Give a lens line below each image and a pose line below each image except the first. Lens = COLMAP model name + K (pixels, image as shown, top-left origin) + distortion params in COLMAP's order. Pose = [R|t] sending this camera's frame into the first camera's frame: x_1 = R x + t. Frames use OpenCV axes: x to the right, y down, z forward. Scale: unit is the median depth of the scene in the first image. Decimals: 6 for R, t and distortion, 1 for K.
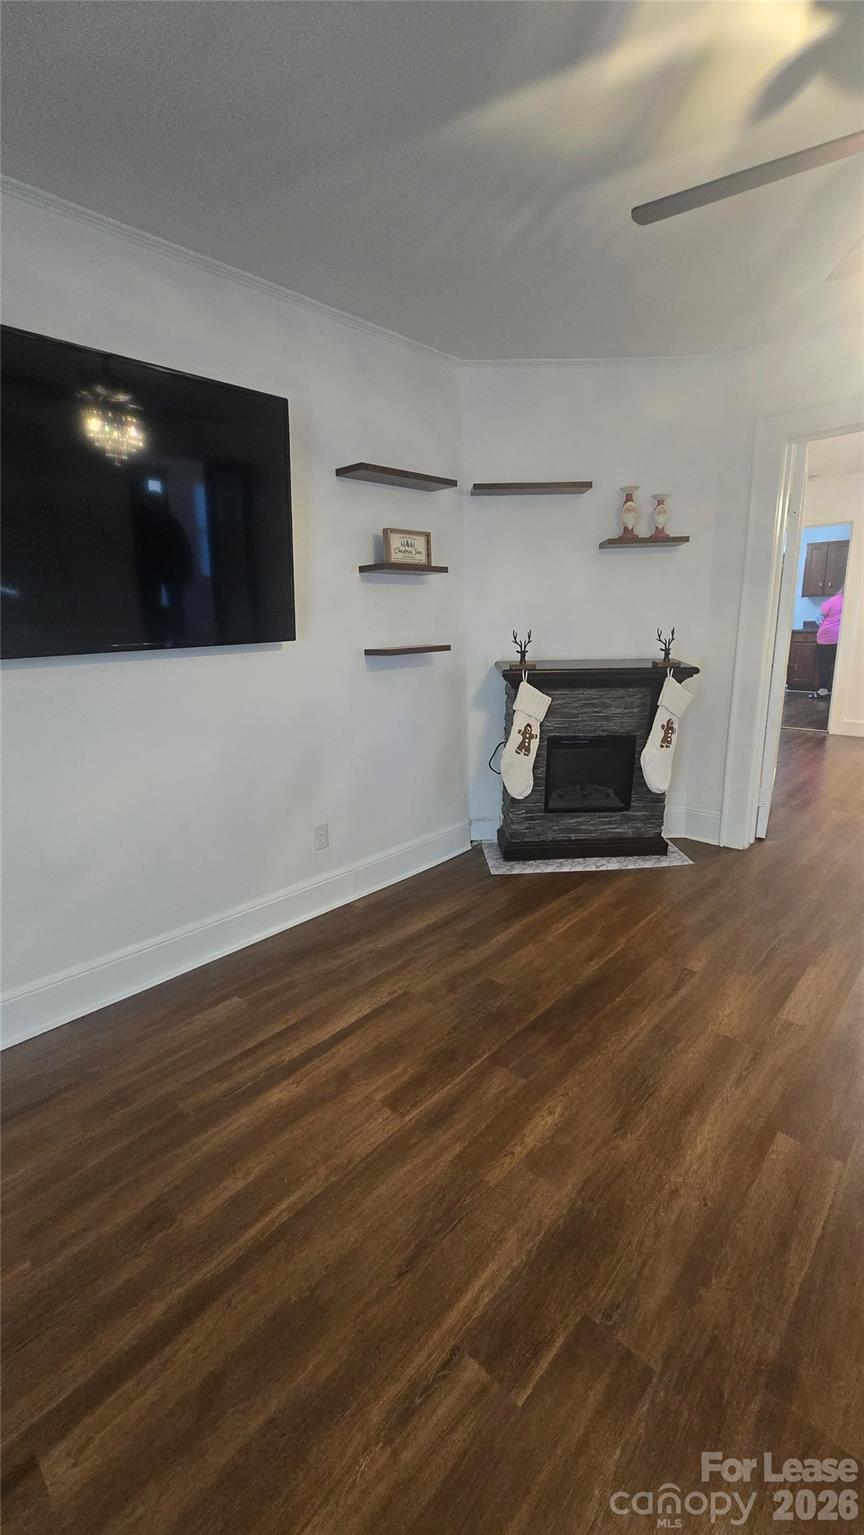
lens RADIAL K [[641.3, 0, 430.9], [0, 641.3, 765.3], [0, 0, 1]] dist [0.004923, 0.000821]
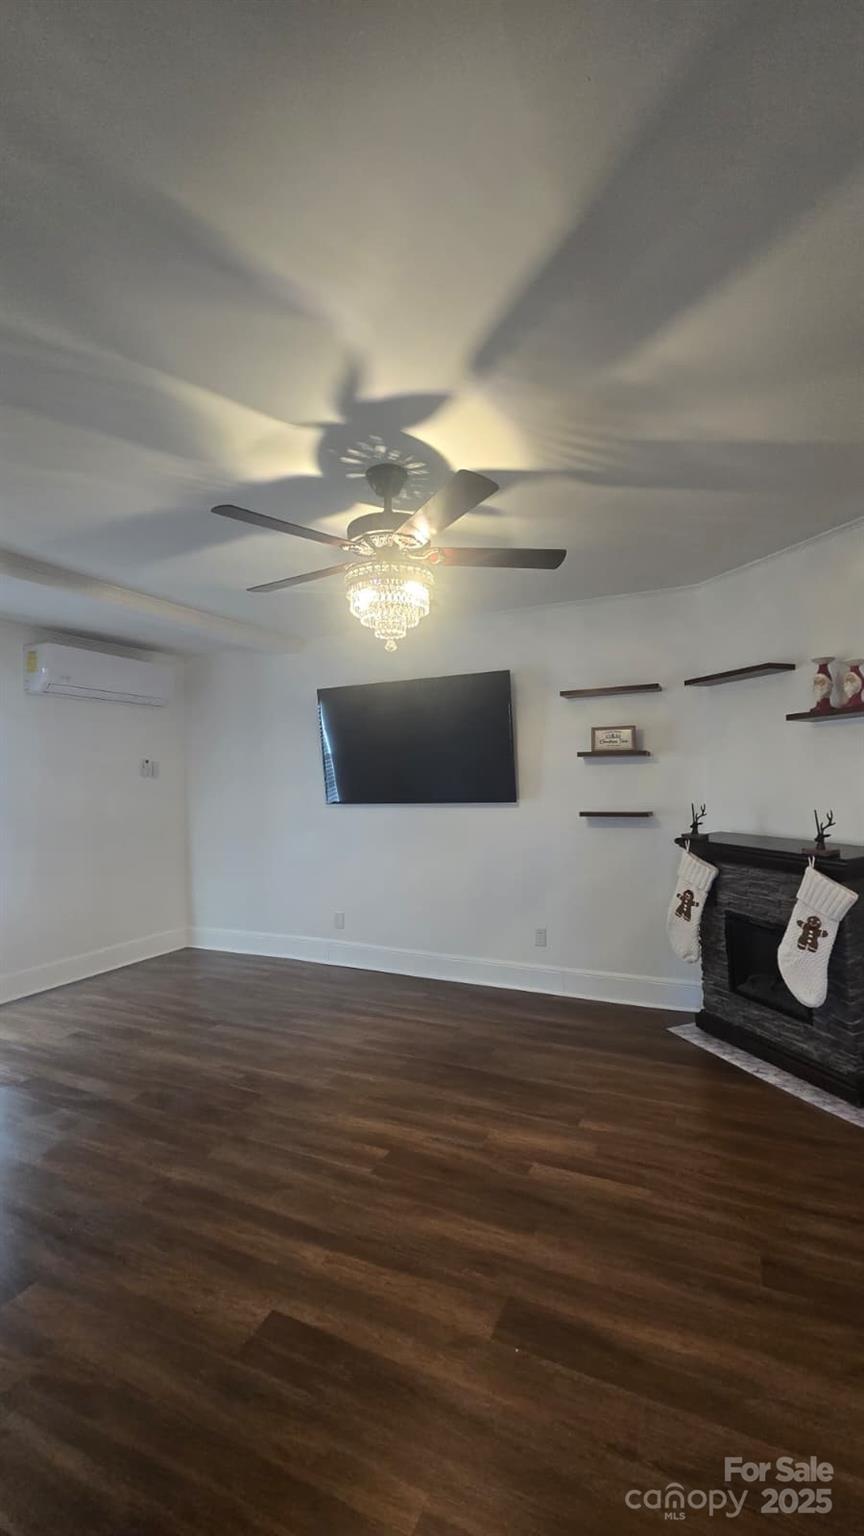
lens RADIAL K [[630.0, 0, 432.5], [0, 630.0, 767.9], [0, 0, 1]] dist [0.002914, 0.000439]
pose [[0.303426, -0.001041, -0.952855, 1.017989], [-0.209526, 0.975450, -0.067787, -0.103234], [0.929533, 0.220216, 0.295759, 0.253659]]
